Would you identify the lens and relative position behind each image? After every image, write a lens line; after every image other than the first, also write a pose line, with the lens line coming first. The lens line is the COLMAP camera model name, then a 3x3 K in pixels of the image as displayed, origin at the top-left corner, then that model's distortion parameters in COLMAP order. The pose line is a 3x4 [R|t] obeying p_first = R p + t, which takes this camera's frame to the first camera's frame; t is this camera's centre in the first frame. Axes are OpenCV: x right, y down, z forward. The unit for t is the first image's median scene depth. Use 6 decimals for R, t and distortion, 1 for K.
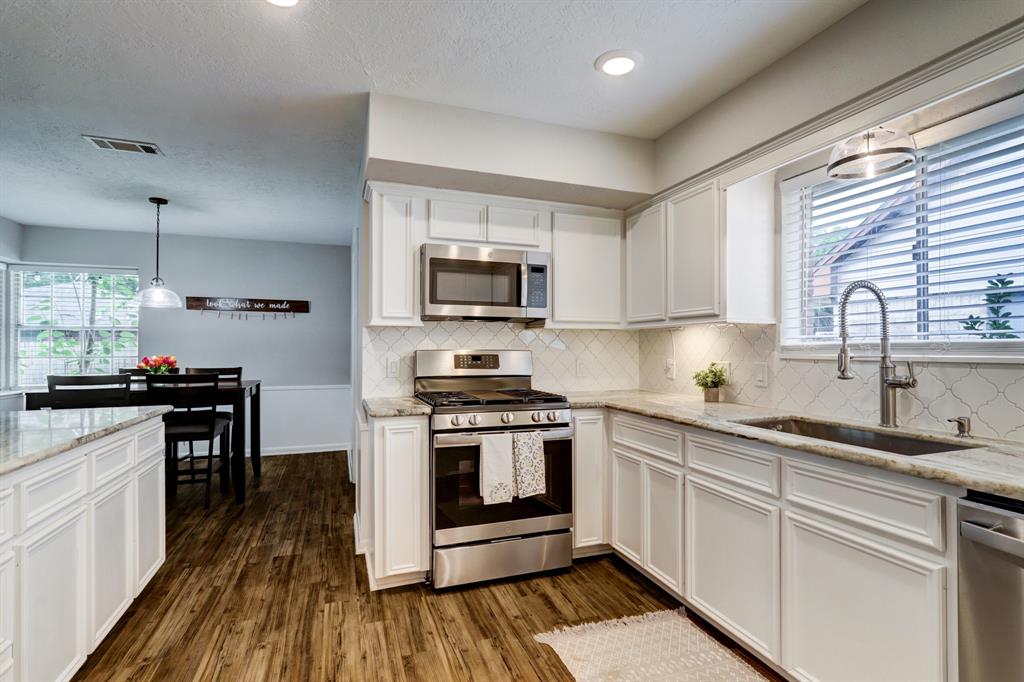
lens RADIAL K [[491.6, 0, 527.6], [0, 491.6, 339.6], [0, 0, 1]] dist [-0.005128, -0.000131]
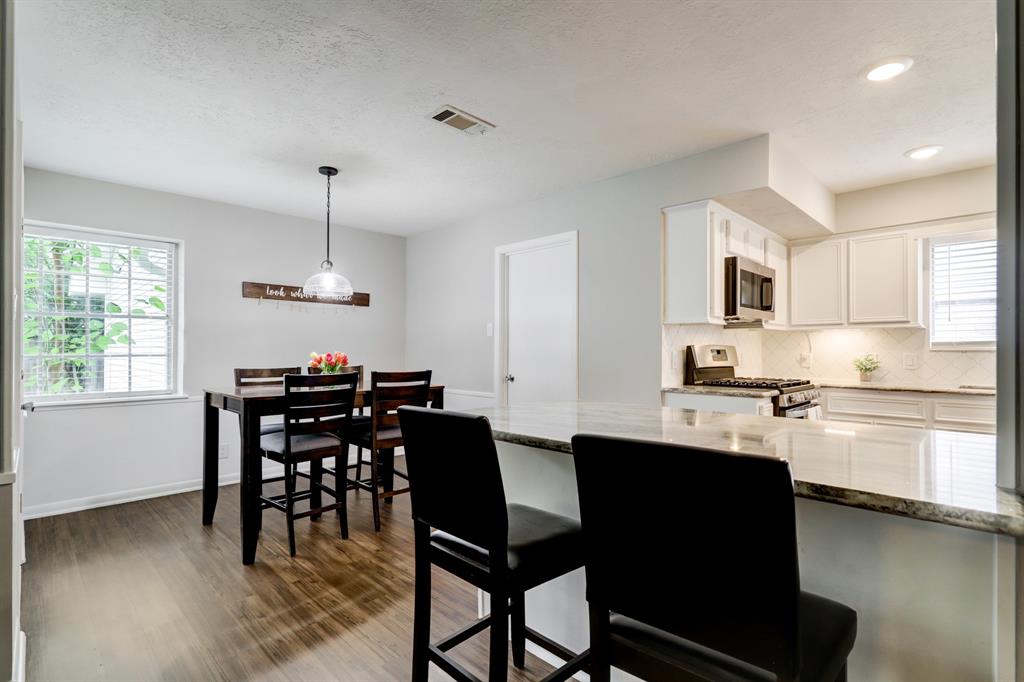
lens RADIAL K [[491.6, 0, 520.4], [0, 491.6, 345.0], [0, 0, 1]] dist [-0.005128, -0.000131]
pose [[0.912758, 0.004459, 0.408475, -1.118542], [-0.006292, 0.999975, 0.003143, 0.022570], [-0.408451, -0.005439, 0.912764, 0.109028]]
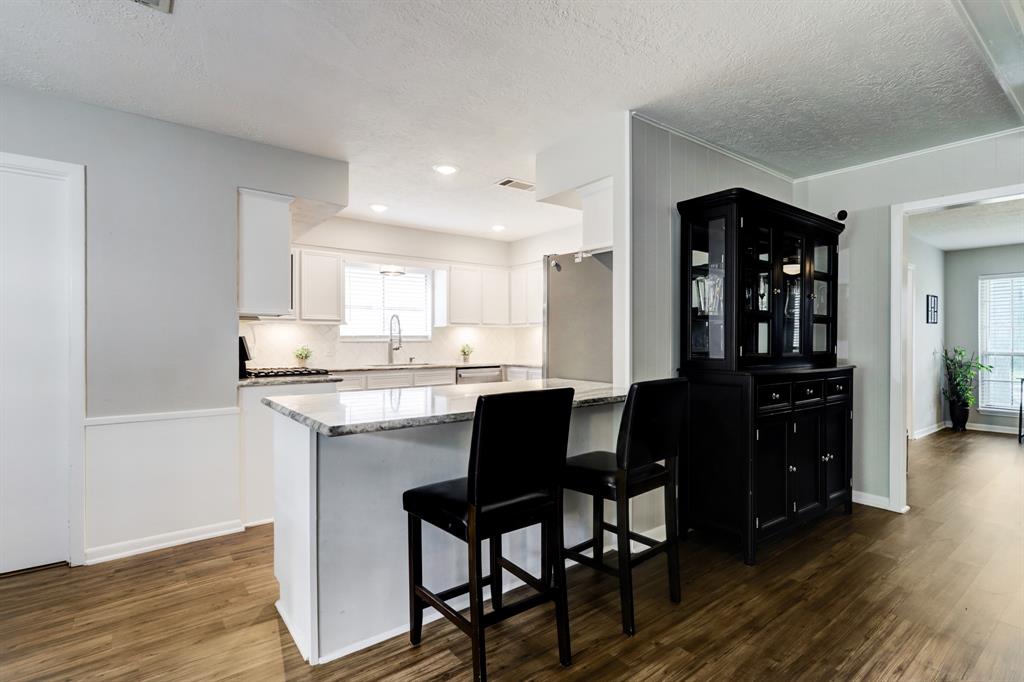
lens RADIAL K [[491.6, 0, 512.4], [0, 491.6, 347.3], [0, 0, 1]] dist [-0.005128, -0.000131]
pose [[-0.281518, -0.009846, 0.959506, -1.537204], [-0.012197, 0.999903, 0.006682, 0.035244], [-0.959479, -0.009822, -0.281611, 0.766338]]
